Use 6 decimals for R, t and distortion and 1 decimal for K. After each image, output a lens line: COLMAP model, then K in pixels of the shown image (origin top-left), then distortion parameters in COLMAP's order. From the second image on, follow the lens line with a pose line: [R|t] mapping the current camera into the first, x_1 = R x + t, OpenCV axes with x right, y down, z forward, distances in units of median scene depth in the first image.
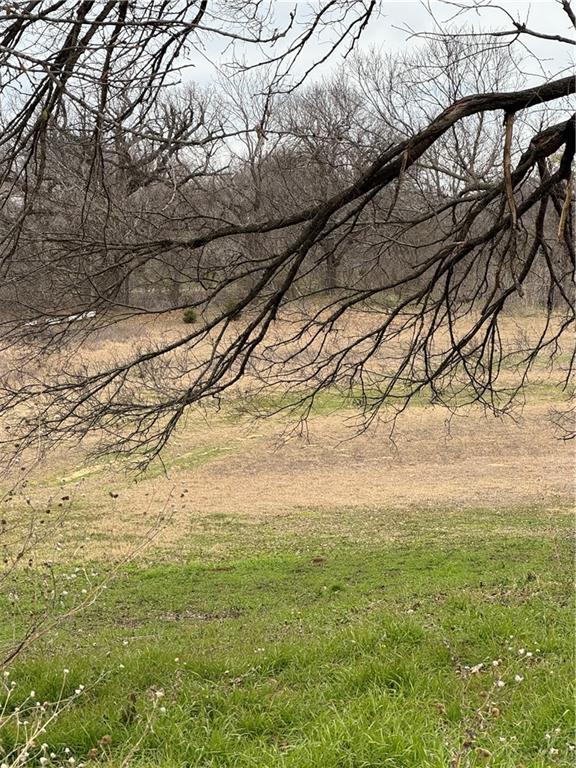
lens RADIAL K [[1933.6, 0, 288.0], [0, 1933.6, 384.0], [0, 0, 1]] dist [-0.604417, 16.208936]
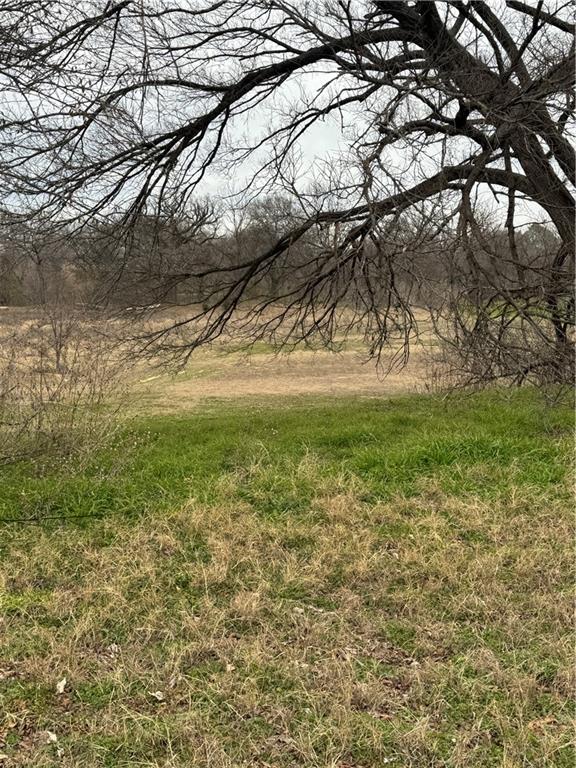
lens RADIAL K [[978.6, 0, 288.0], [0, 978.6, 384.0], [0, 0, 1]] dist [0.166482, -0.006211]
pose [[0.999551, 0.014703, 0.026108, 0.025349], [-0.015806, 0.998969, 0.042558, 0.004213], [-0.025456, -0.042952, 0.998753, -0.156650]]
